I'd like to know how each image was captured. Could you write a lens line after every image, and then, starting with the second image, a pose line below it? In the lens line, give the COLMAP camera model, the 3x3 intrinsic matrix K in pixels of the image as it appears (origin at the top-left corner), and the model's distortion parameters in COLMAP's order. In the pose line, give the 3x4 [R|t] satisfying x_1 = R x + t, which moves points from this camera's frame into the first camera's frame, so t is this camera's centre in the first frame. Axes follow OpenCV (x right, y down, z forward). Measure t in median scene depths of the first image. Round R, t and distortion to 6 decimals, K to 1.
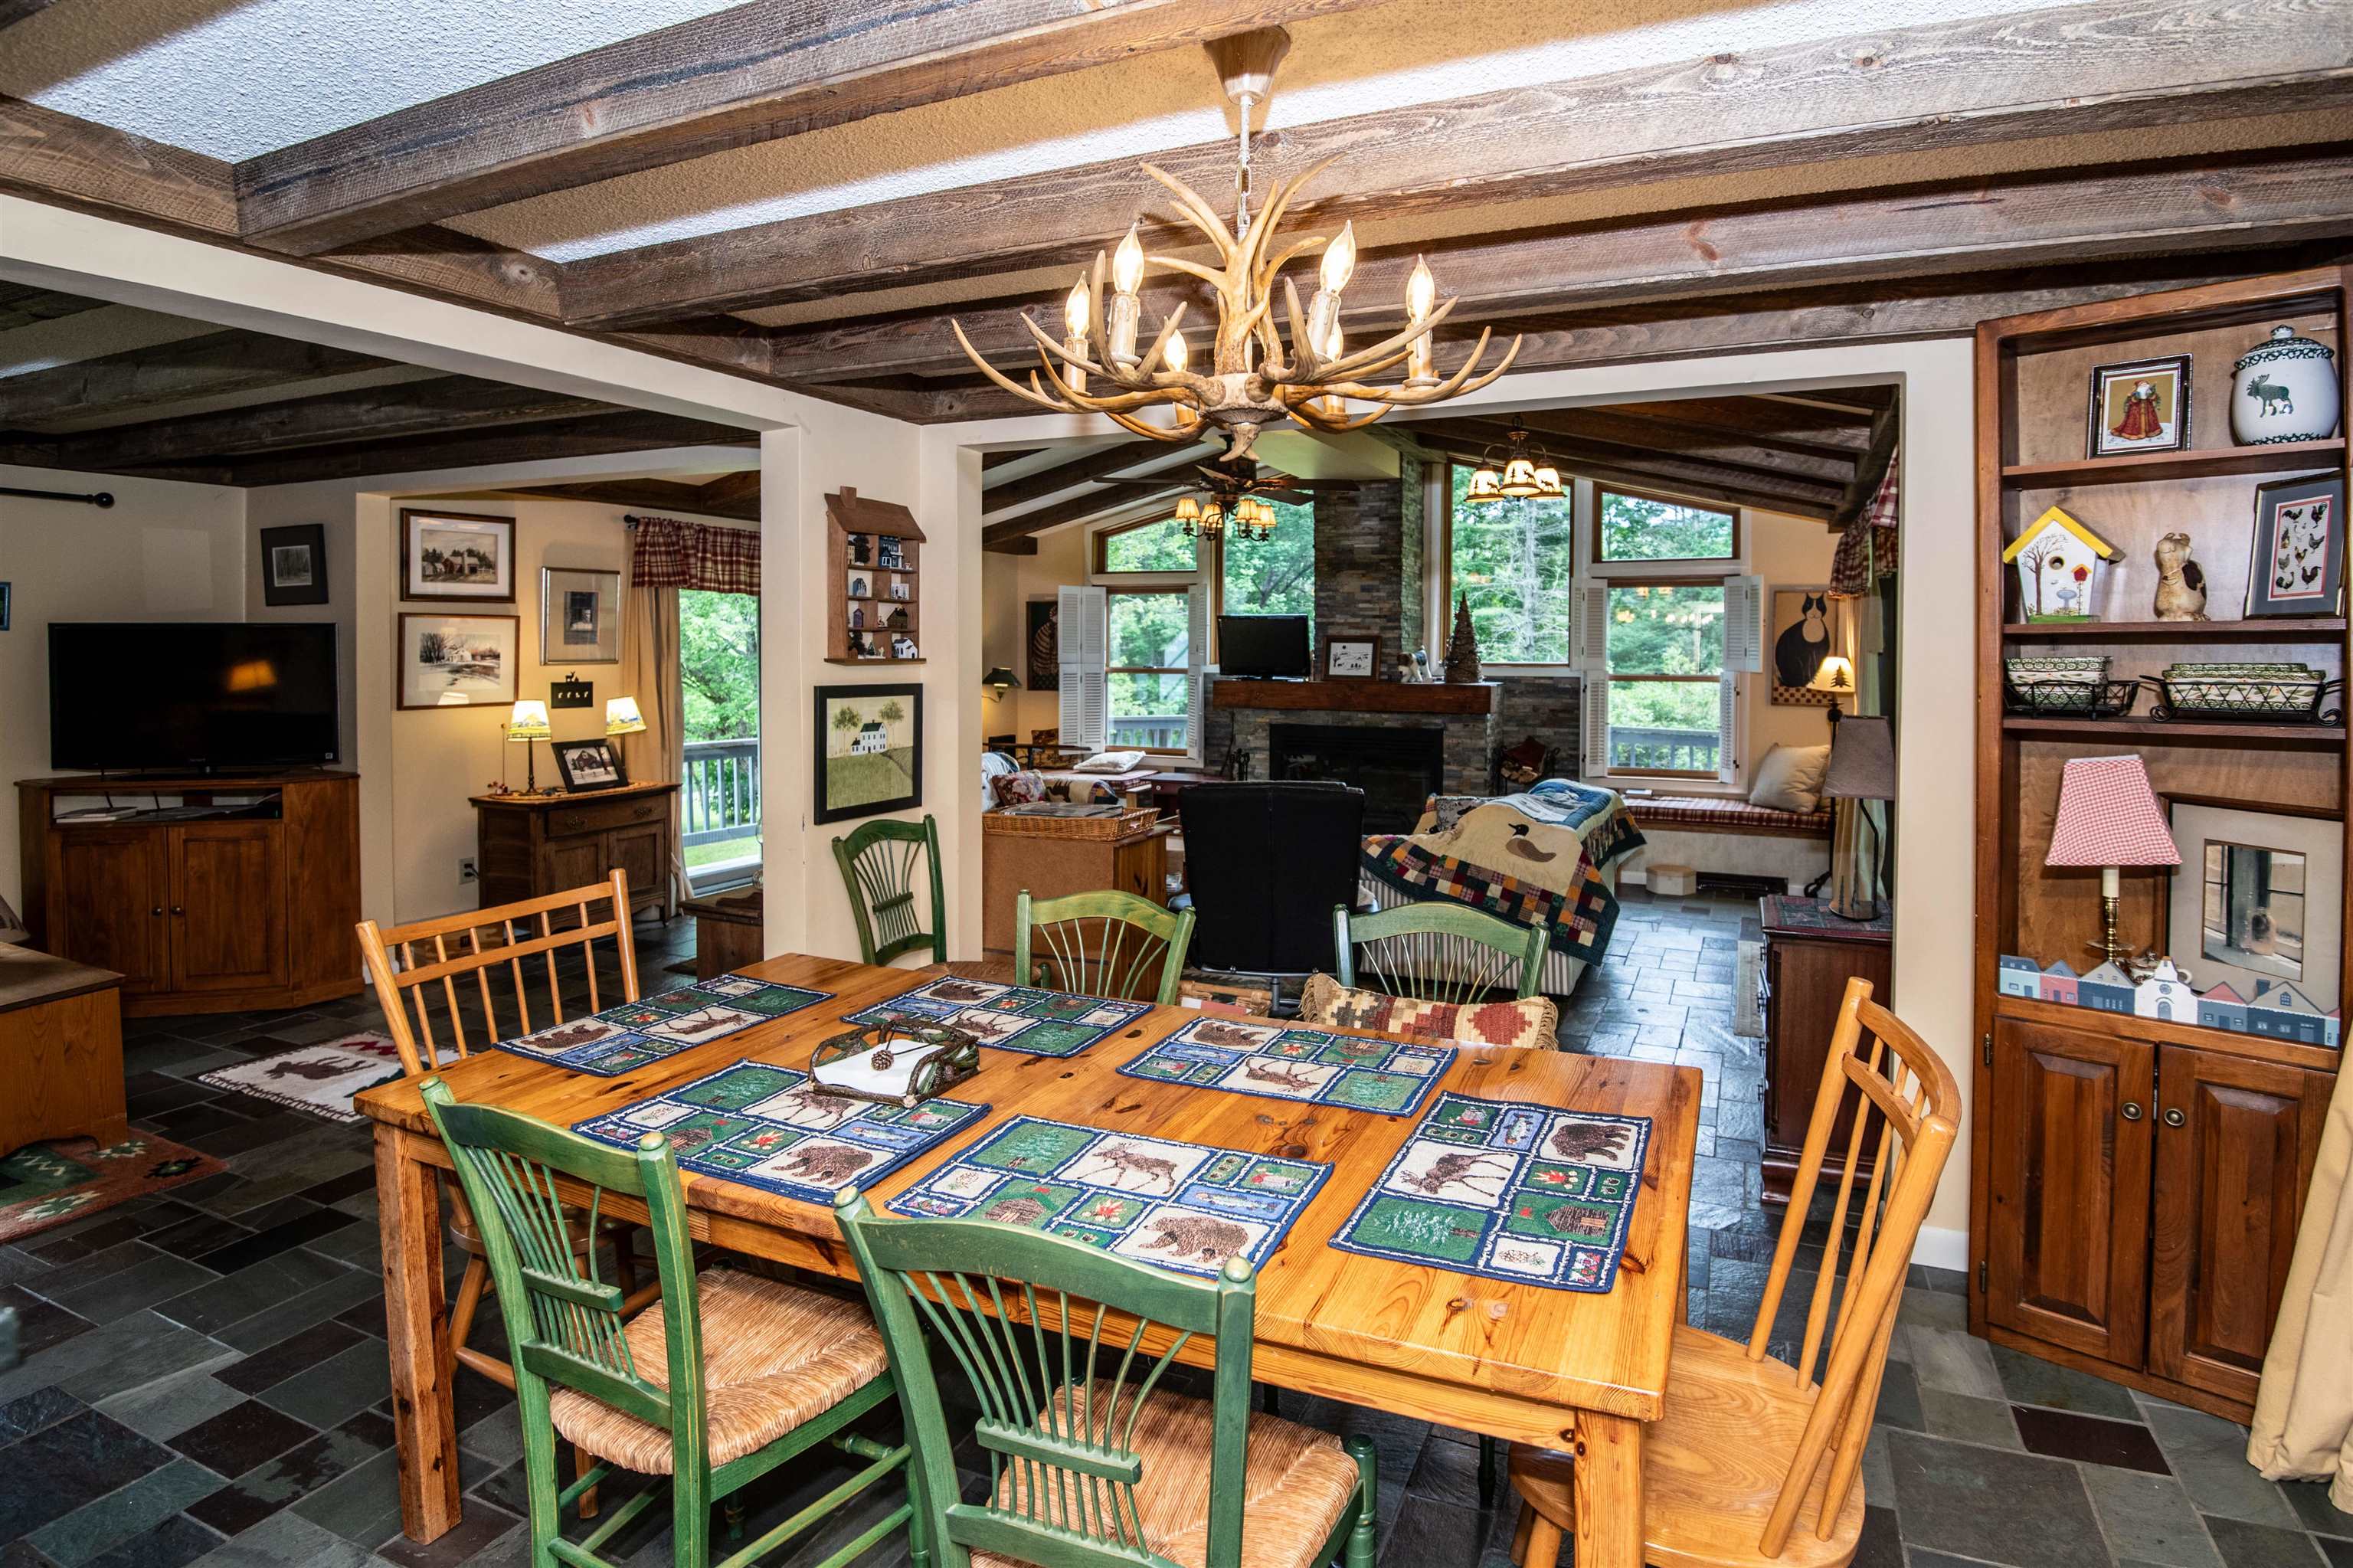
lens RADIAL K [[1167.5, 0, 1280.1], [0, 1167.5, 681.6], [0, 0, 1]] dist [0.001378, -0.012610]
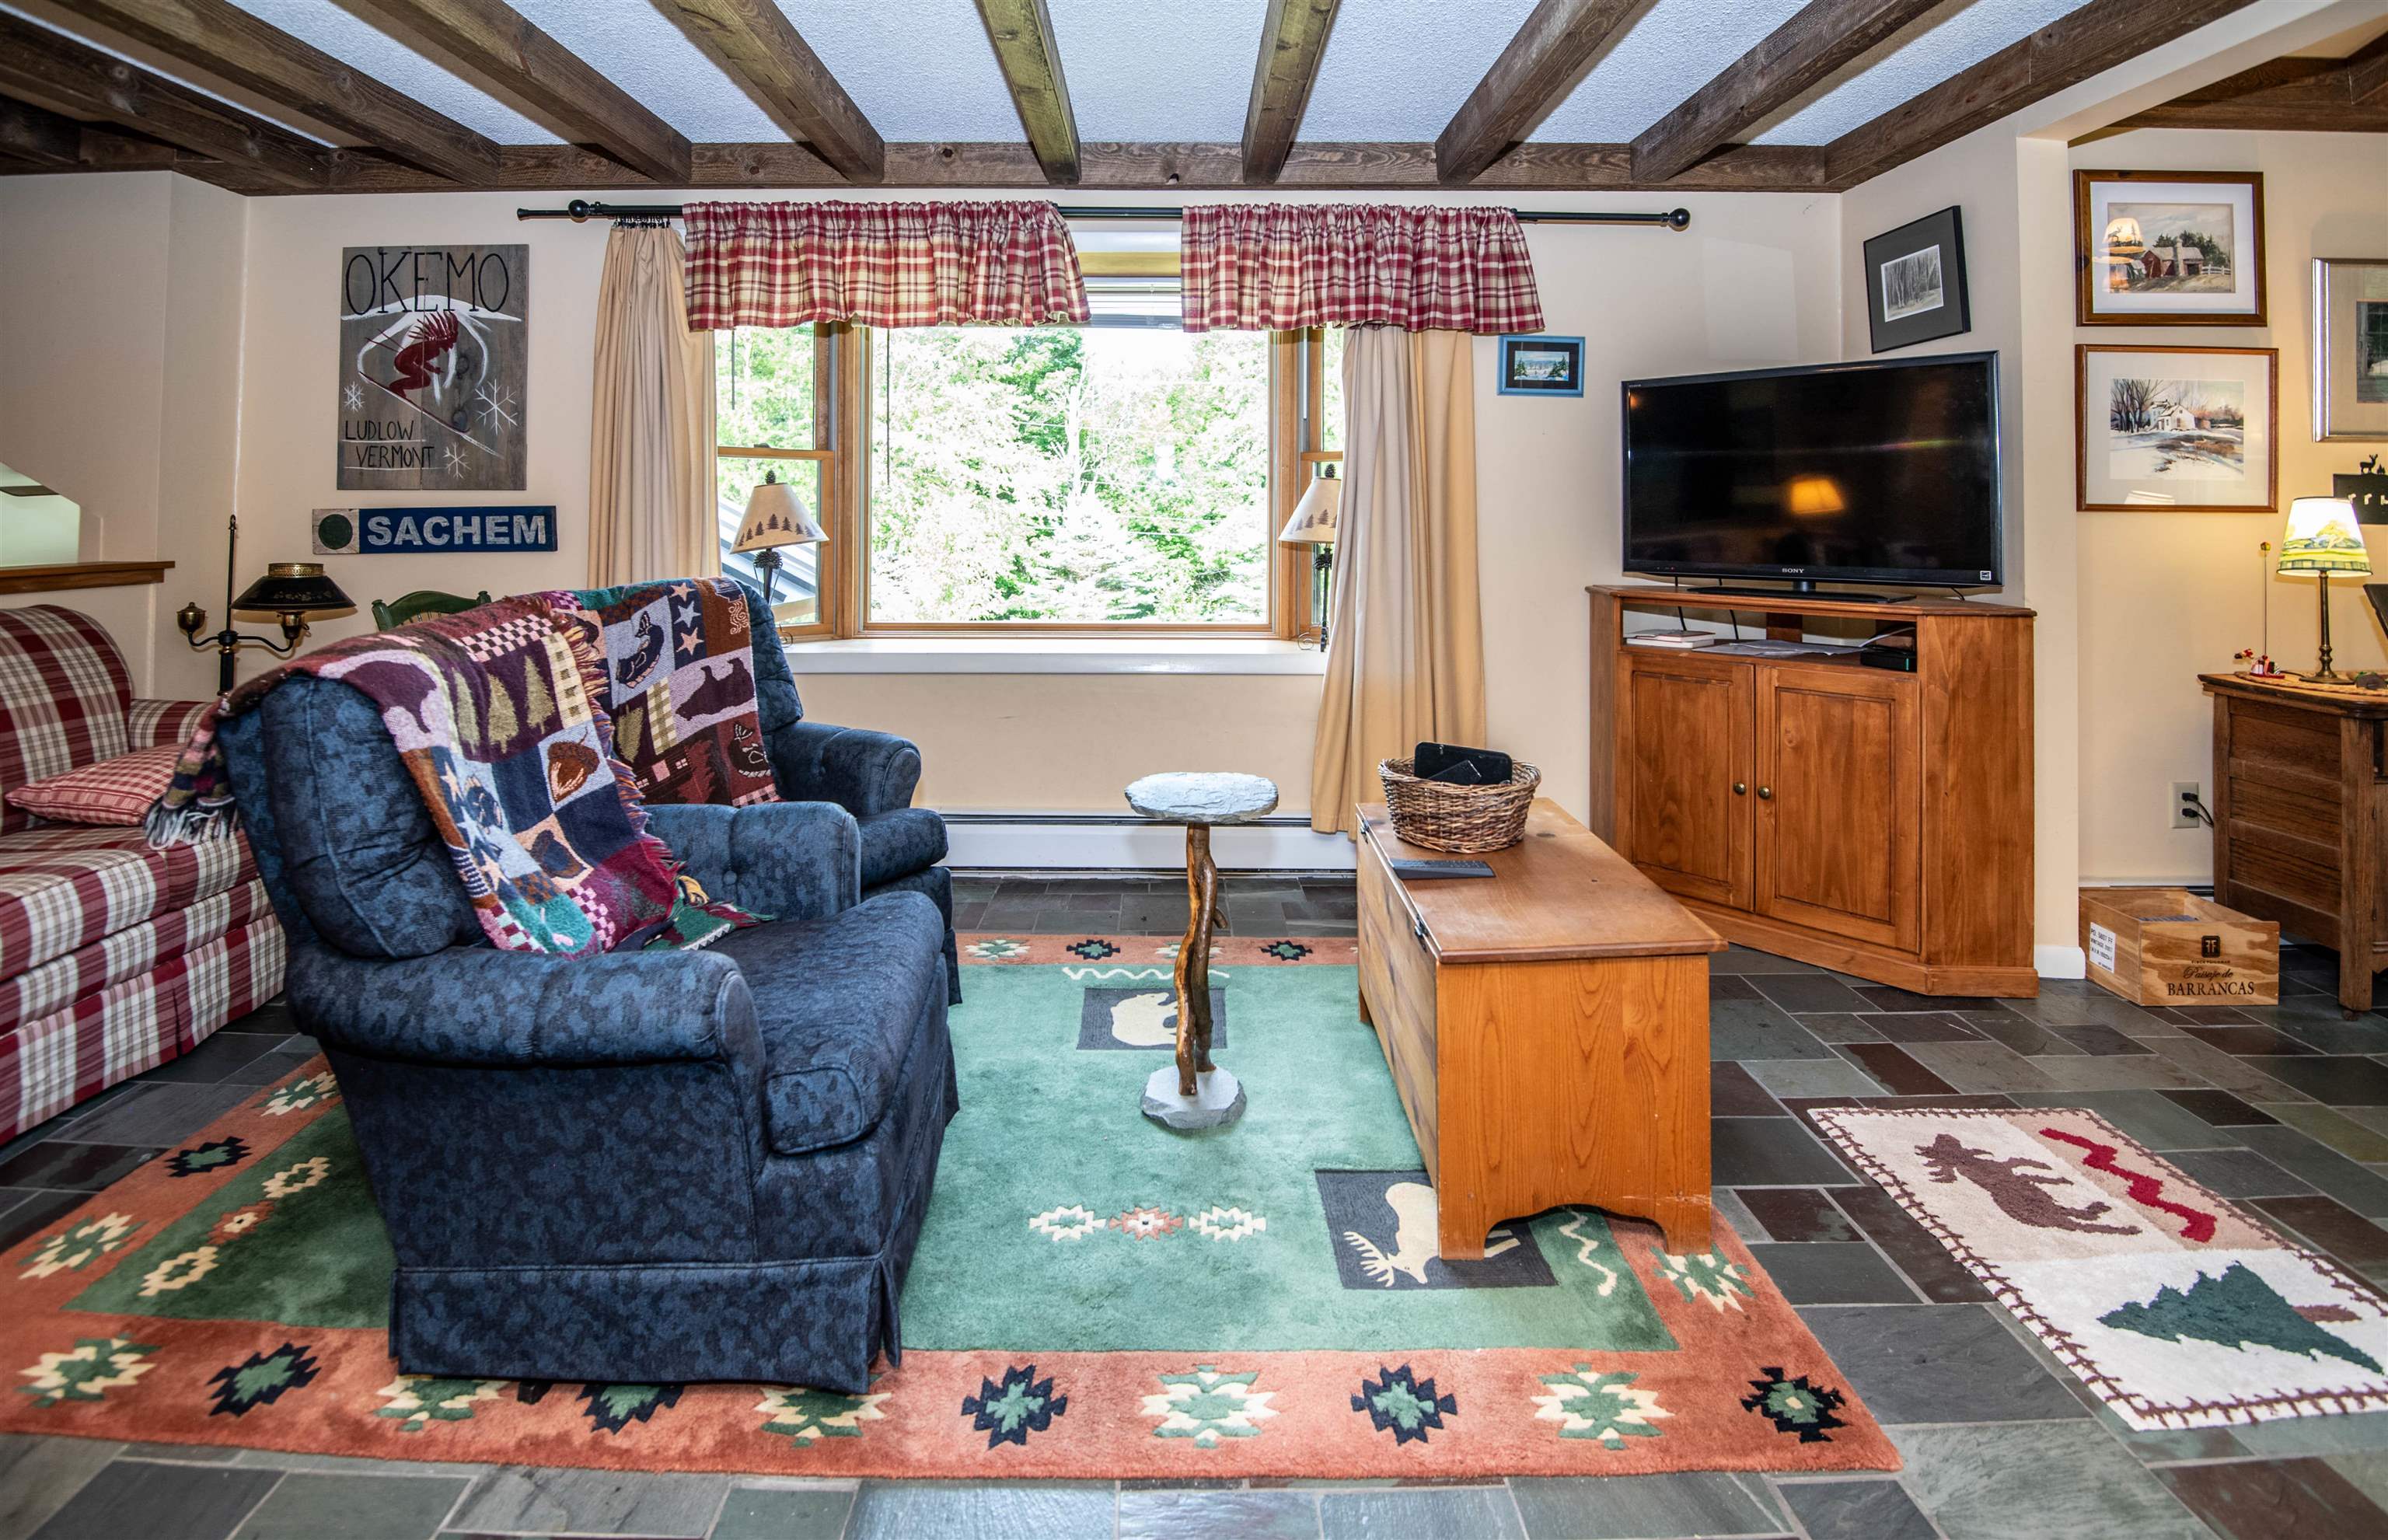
lens RADIAL K [[1358.9, 0, 1085.8], [0, 1358.9, 471.2], [0, 0, 1]] dist [-0.017615, 0.000483]
pose [[0.368857, -0.013255, -0.929392, -0.317373], [-0.024744, 0.999404, -0.024074, 0.034522], [0.929157, 0.031877, 0.368309, 0.291935]]
